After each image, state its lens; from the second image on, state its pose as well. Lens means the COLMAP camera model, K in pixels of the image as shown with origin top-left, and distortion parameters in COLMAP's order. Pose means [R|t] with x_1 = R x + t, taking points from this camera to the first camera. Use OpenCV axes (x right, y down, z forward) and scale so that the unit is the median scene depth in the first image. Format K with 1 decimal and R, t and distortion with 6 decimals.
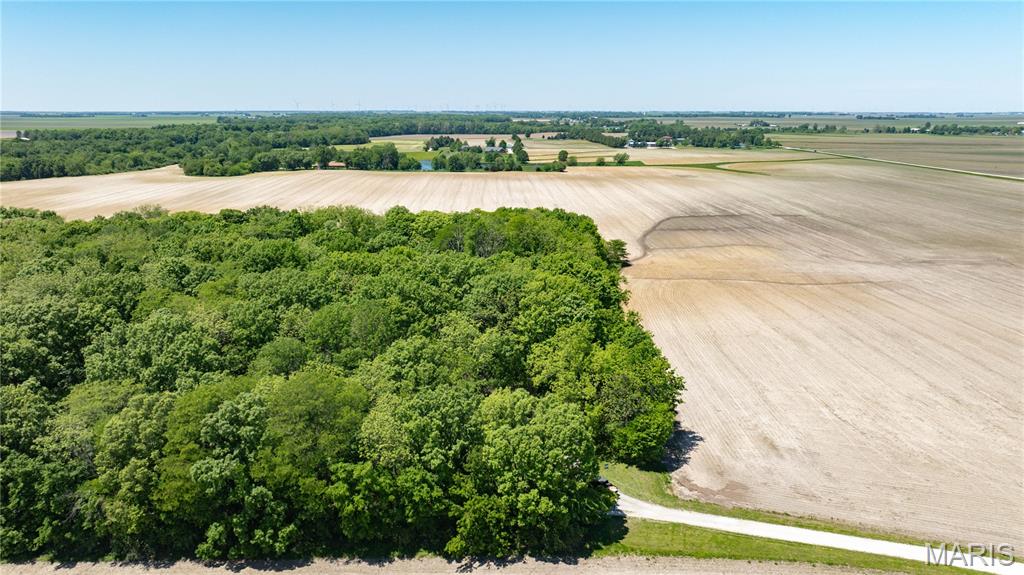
lens RADIAL K [[728.6, 0, 512.2], [0, 728.6, 289.8], [0, 0, 1]] dist [-0.026724, 0.018999]
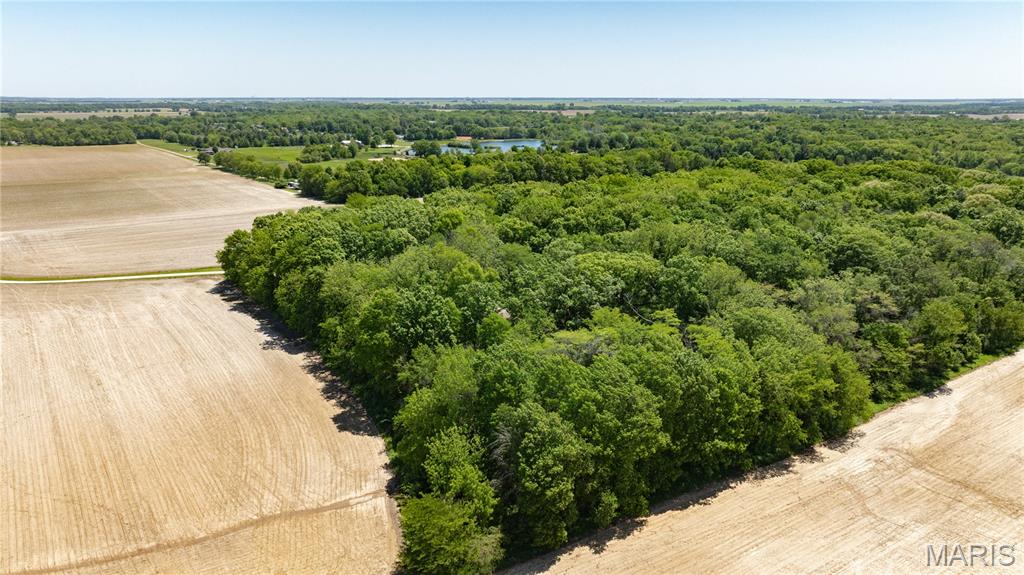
lens RADIAL K [[728.6, 0, 521.3], [0, 728.6, 287.2], [0, 0, 1]] dist [-0.026724, 0.018999]
pose [[-0.817223, 0.150855, -0.556228, 0.106695], [-0.136984, 0.886631, 0.441725, -0.116149], [0.559805, 0.437182, -0.703910, 0.460226]]
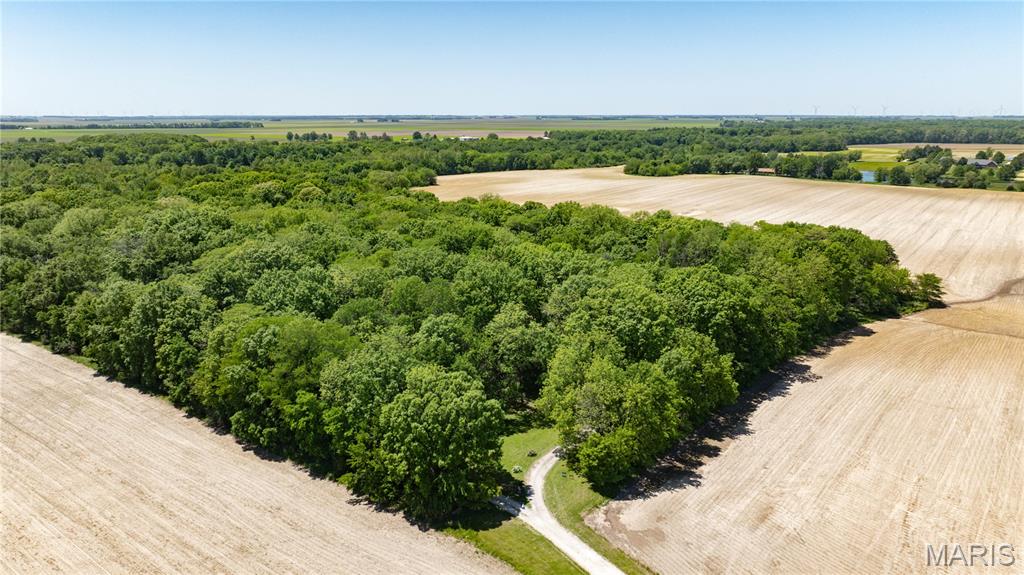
lens RADIAL K [[728.6, 0, 505.7], [0, 728.6, 287.4], [0, 0, 1]] dist [-0.026724, 0.018999]
pose [[0.778467, 0.142968, -0.611187, 0.103855], [-0.148310, 0.988039, 0.042218, -0.006552], [0.609913, 0.057779, 0.790360, 0.024463]]
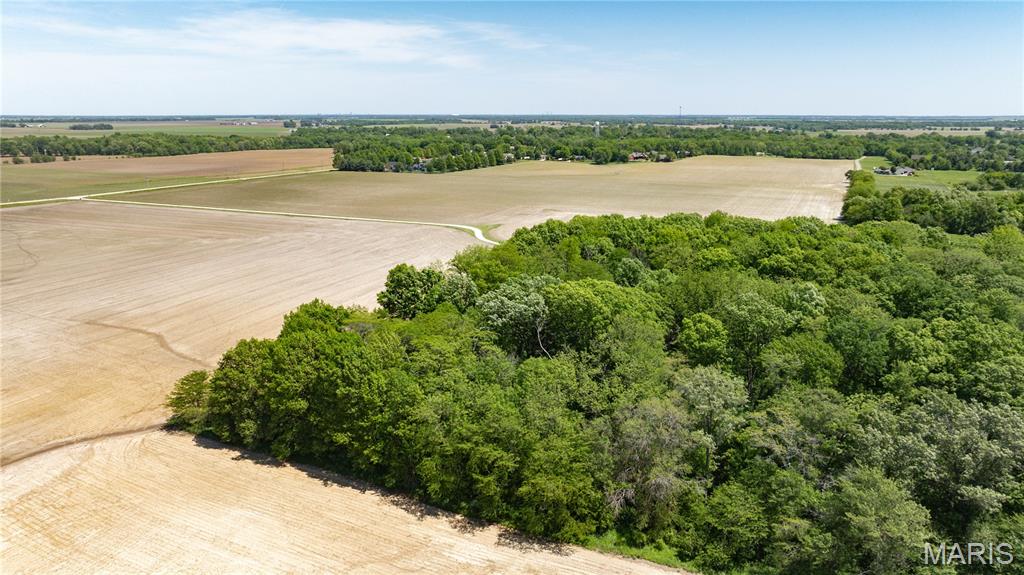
lens RADIAL K [[728.6, 0, 510.8], [0, 728.6, 287.0], [0, 0, 1]] dist [-0.026724, 0.018999]
pose [[-0.898802, -0.093499, 0.428266, -0.102025], [0.113695, 0.893829, 0.433754, -0.121251], [-0.423353, 0.438551, -0.792745, 0.487601]]
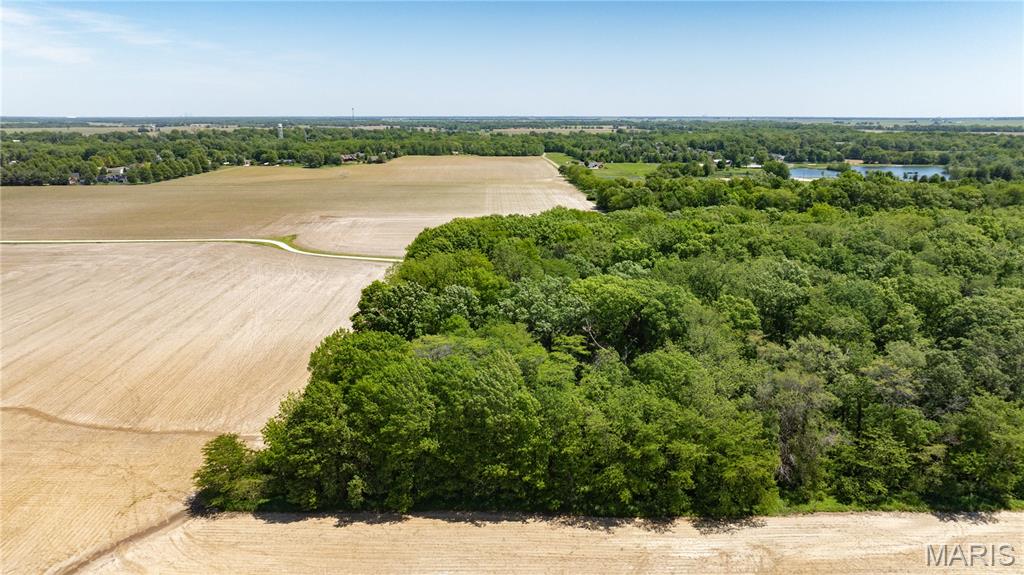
lens RADIAL K [[728.6, 0, 512.7], [0, 728.6, 288.4], [0, 0, 1]] dist [-0.026724, 0.018999]
pose [[-0.999838, 0.010759, -0.014434, -0.005297], [0.002893, 0.887367, 0.461056, -0.126658], [0.017768, 0.460939, -0.887254, 0.504551]]
